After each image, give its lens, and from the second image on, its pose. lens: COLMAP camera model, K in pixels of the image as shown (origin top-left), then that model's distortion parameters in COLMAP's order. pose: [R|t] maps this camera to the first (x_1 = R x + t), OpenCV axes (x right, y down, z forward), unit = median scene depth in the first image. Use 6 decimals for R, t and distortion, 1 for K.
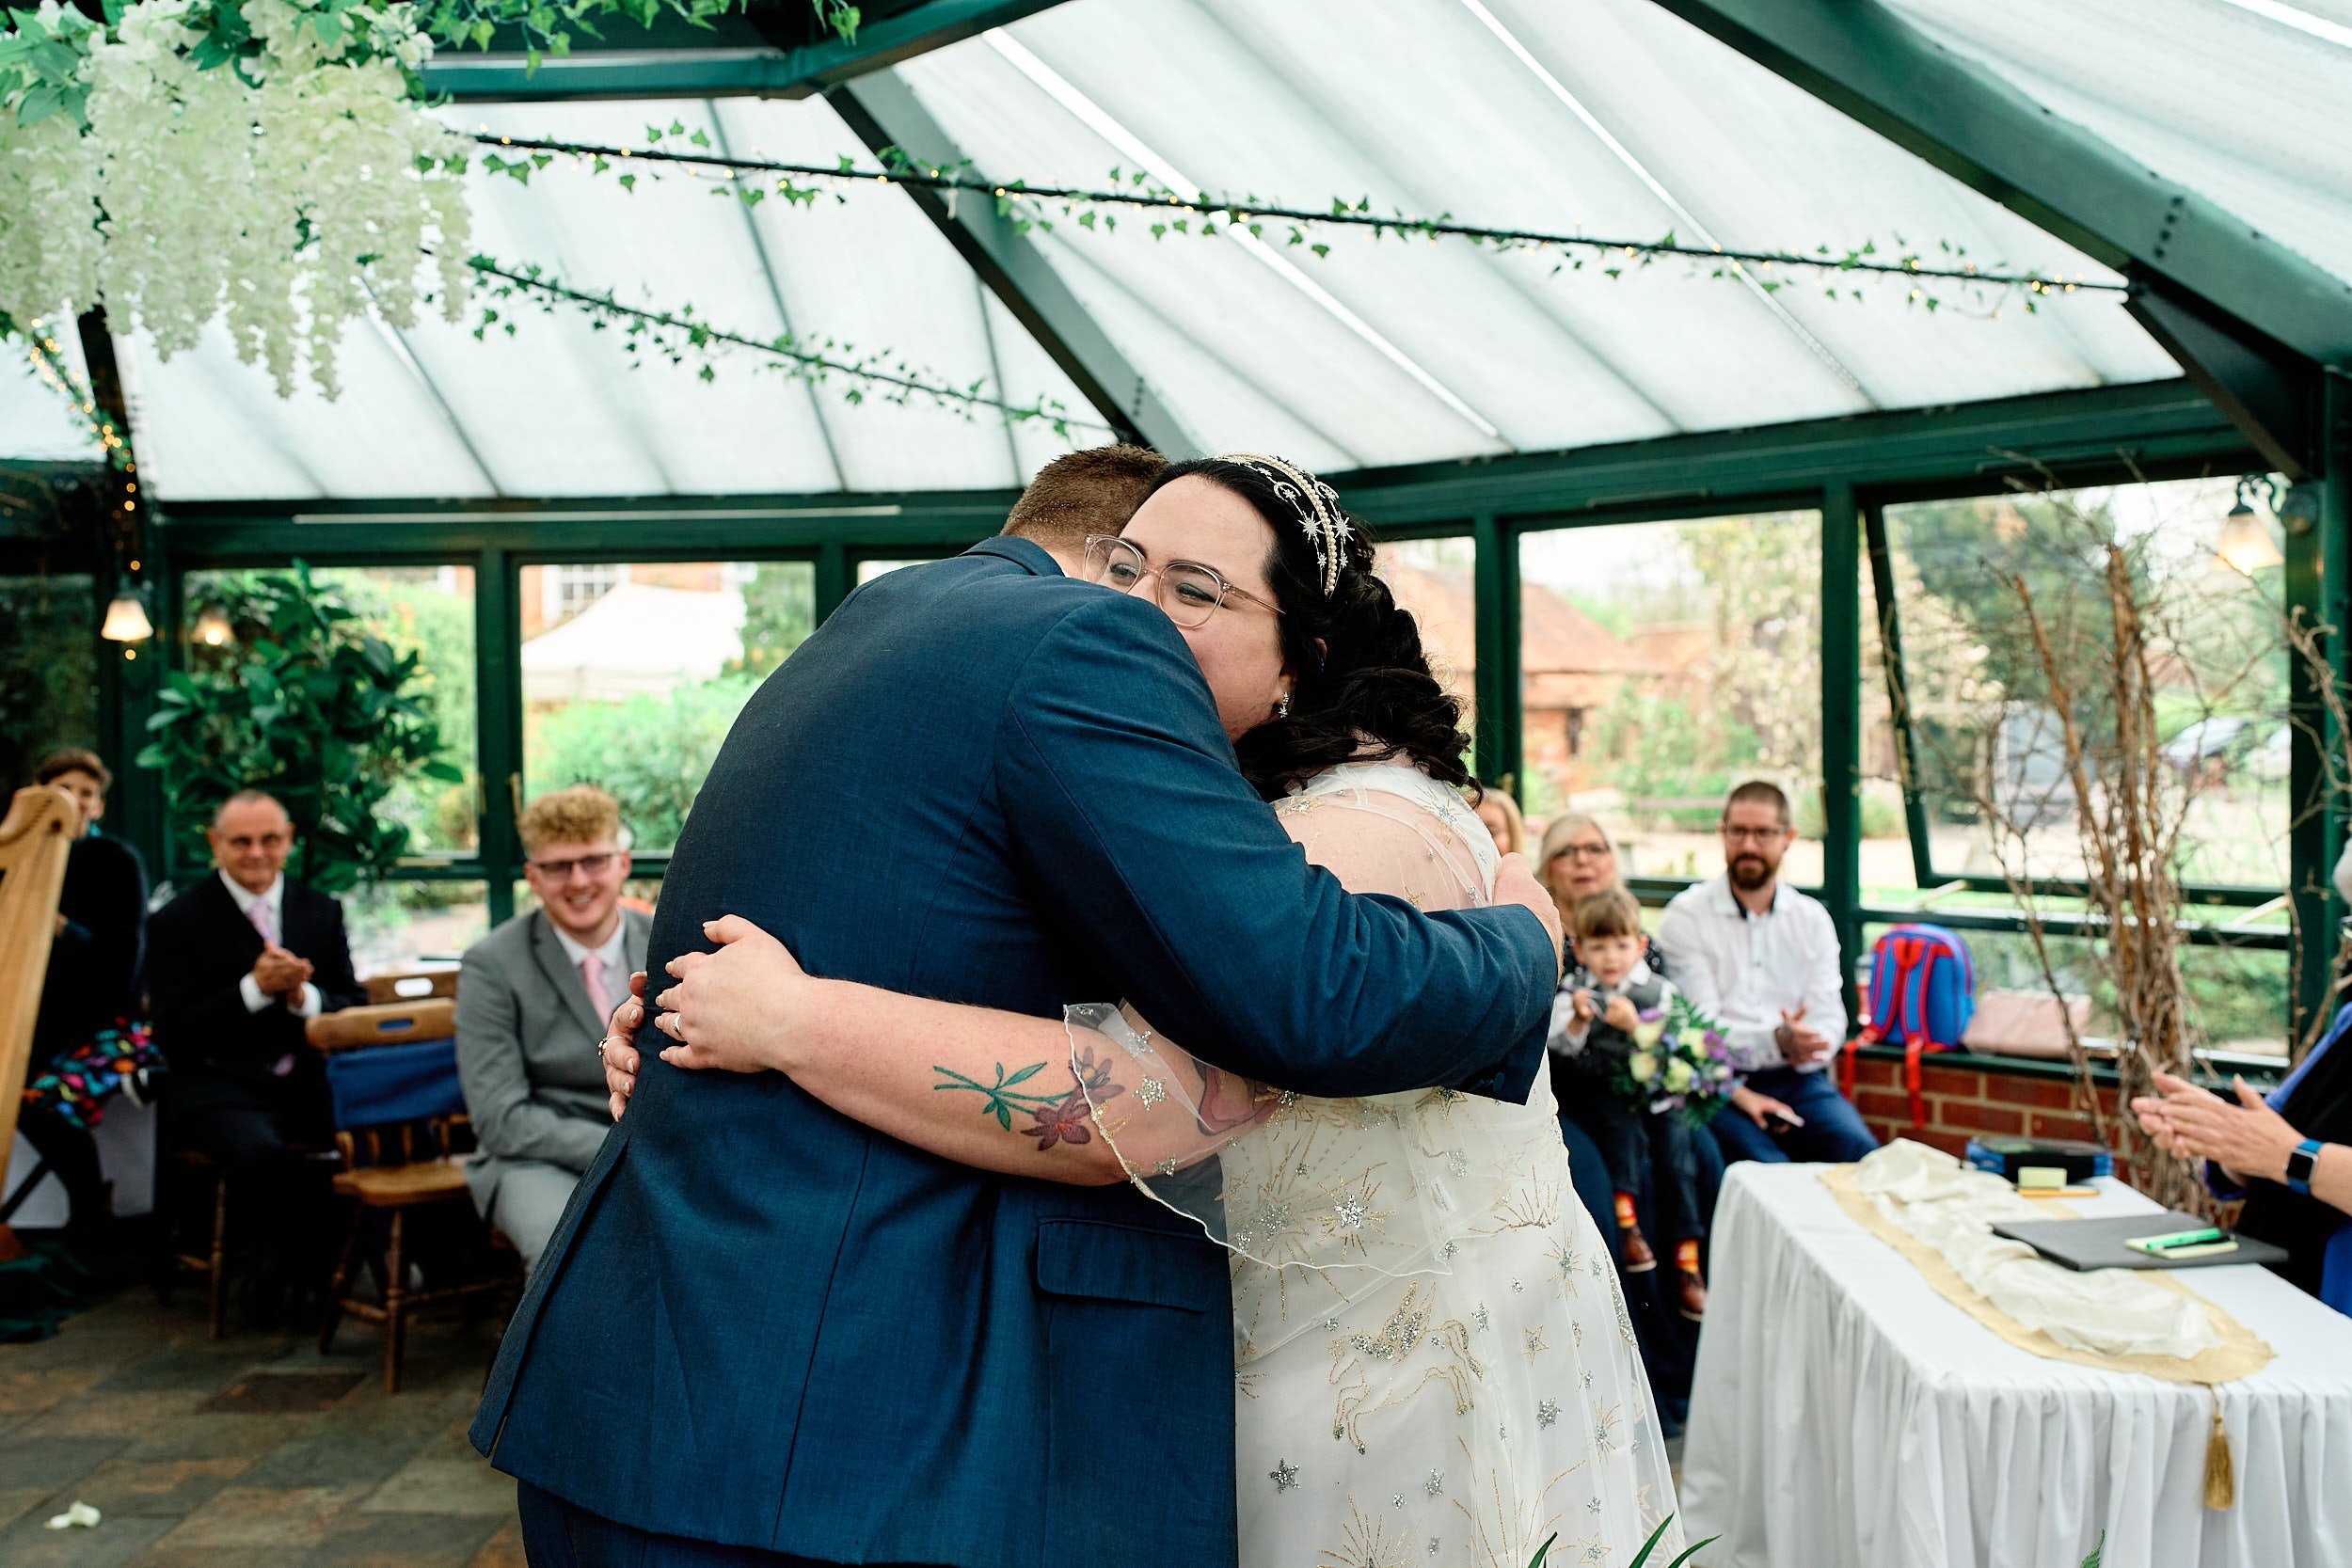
lens RADIAL K [[2282.4, 0, 1165.4], [0, 2282.4, 778.6], [0, 0, 1]] dist [-0.052661, 0.170975]
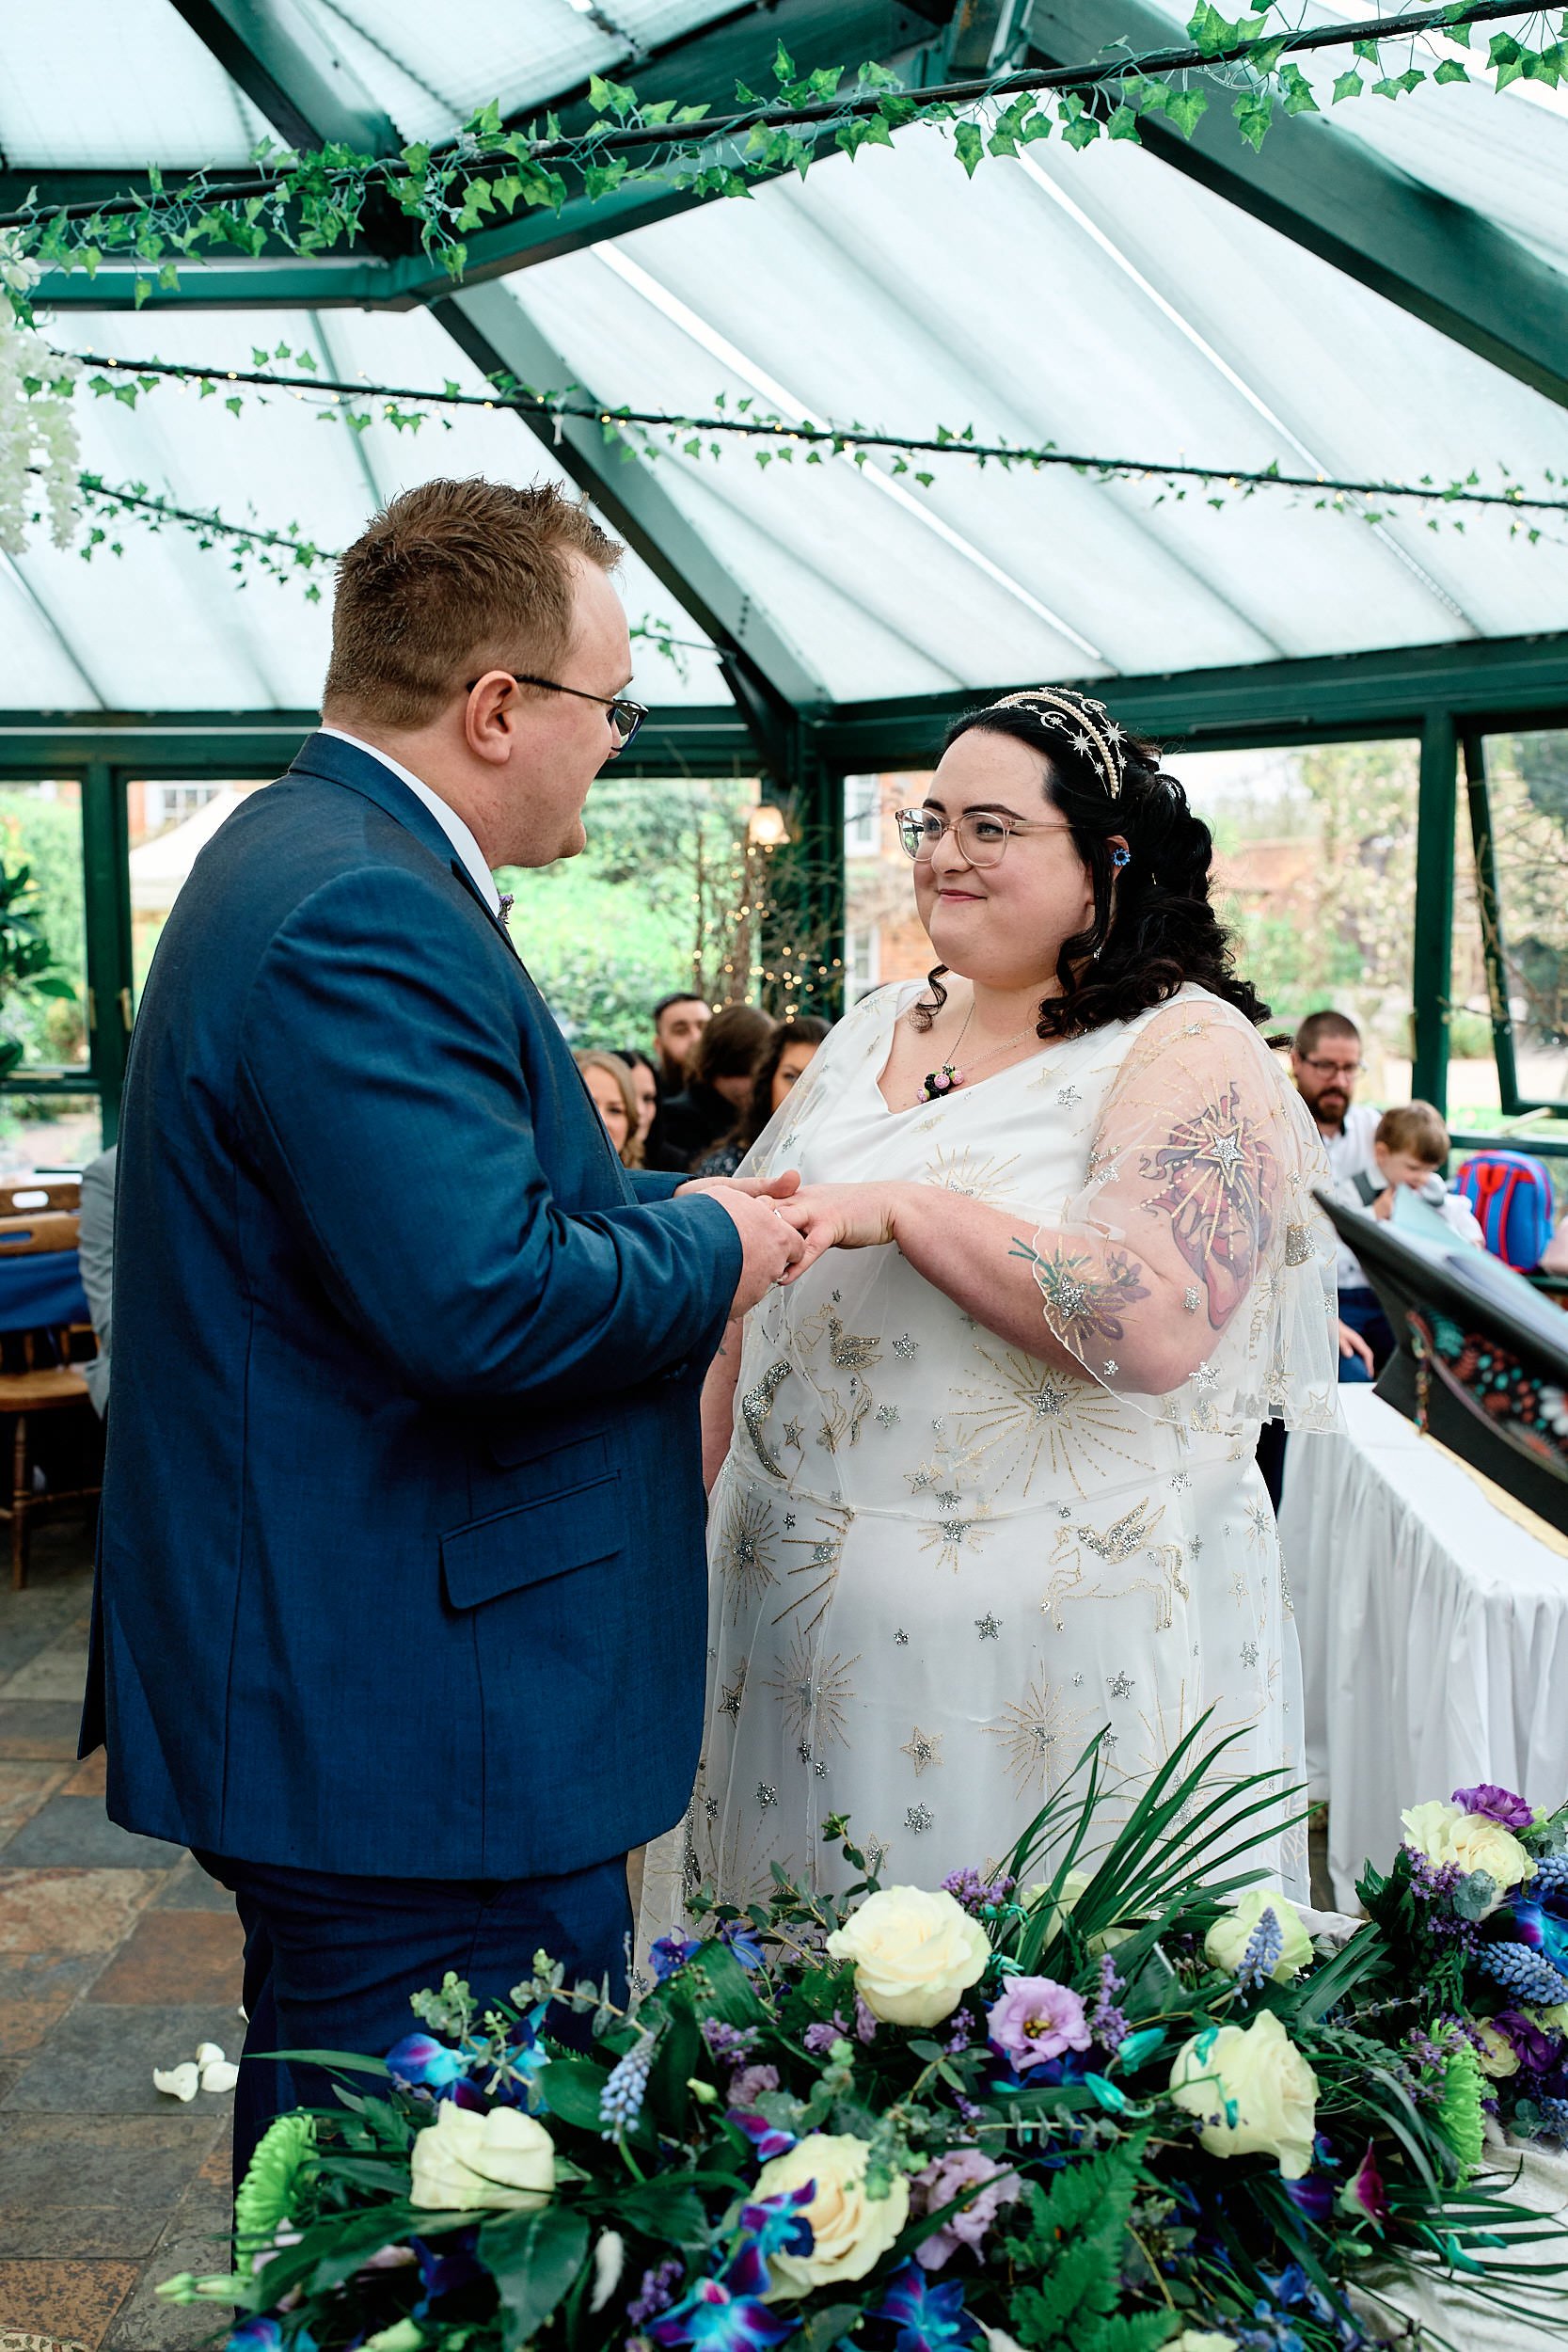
lens RADIAL K [[2276.1, 0, 775.8], [0, 2276.1, 1186.5], [0, 0, 1]] dist [-0.045290, 0.151240]
pose [[0.999962, 0.008112, 0.003304, 0.001453], [-0.008365, 0.996269, 0.085898, -0.005725], [-0.002595, -0.085923, 0.996298, -0.021497]]
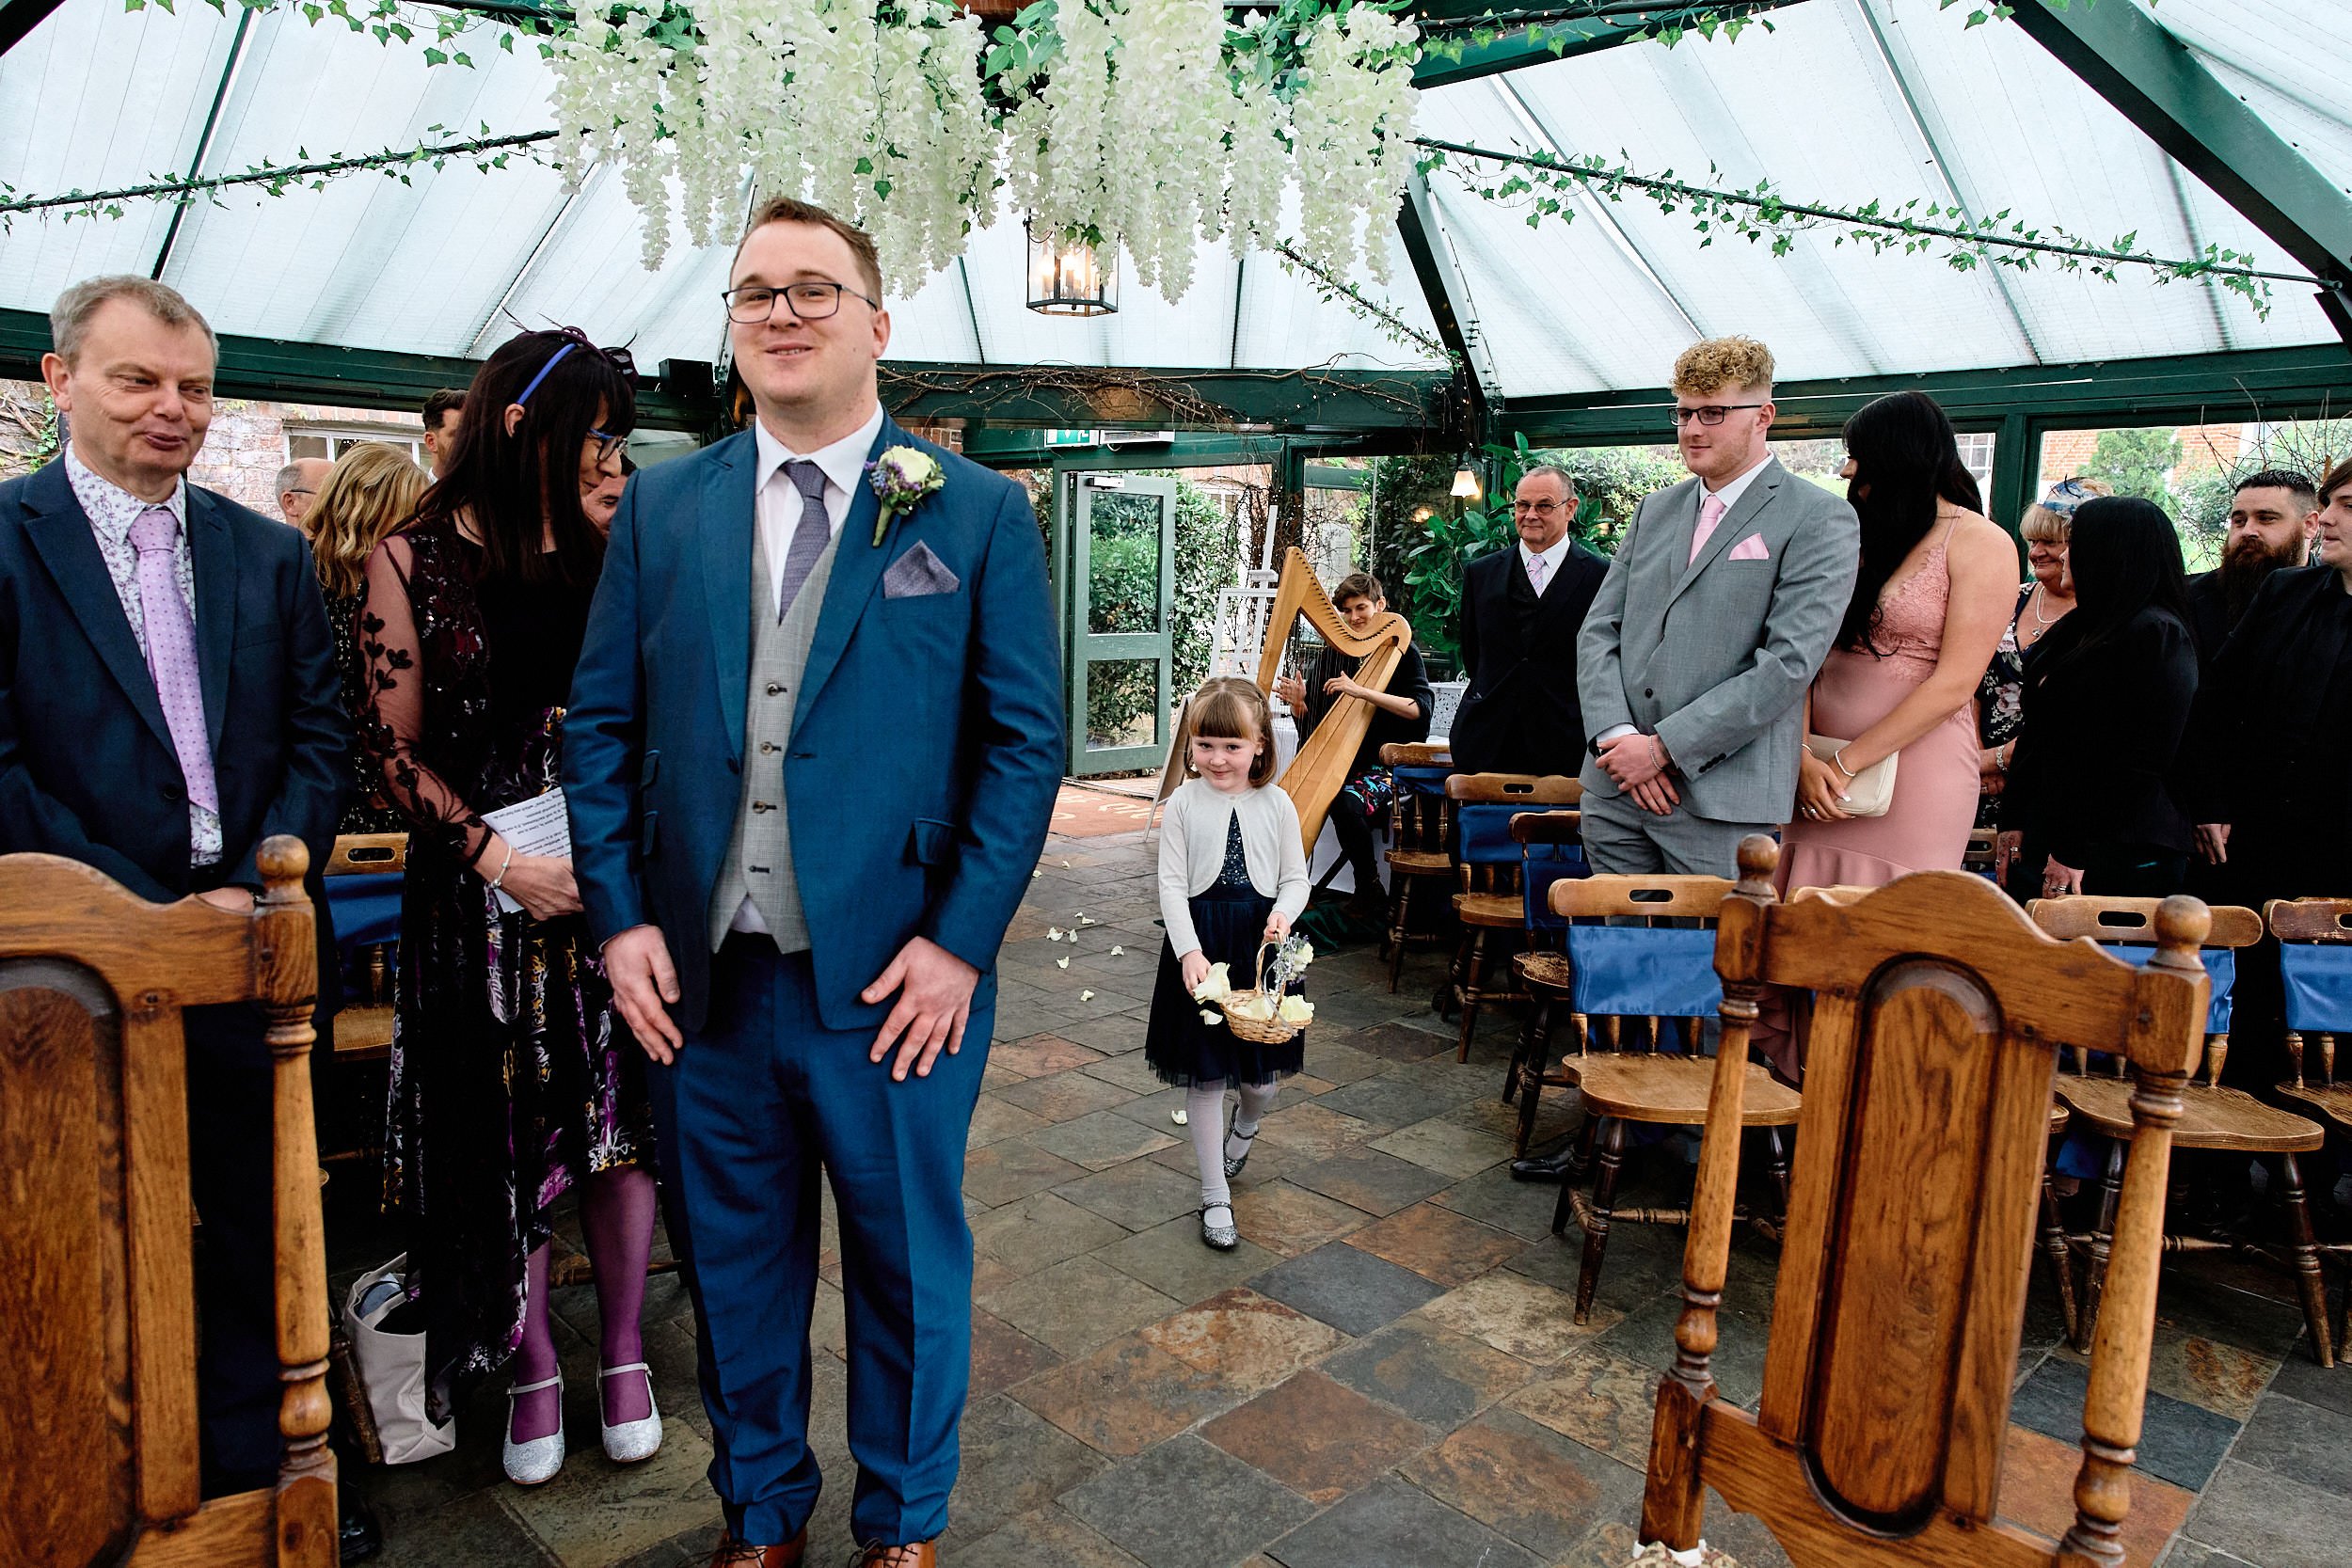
lens RADIAL K [[1556.1, 0, 1174.4], [0, 1556.1, 779.0], [0, 0, 1]] dist [-0.044569, 0.052891]
pose [[0.731666, 0.121202, -0.670802, 0.131109], [-0.049982, 0.990956, 0.124532, 0.002363], [0.679829, -0.057588, 0.731106, 0.246627]]
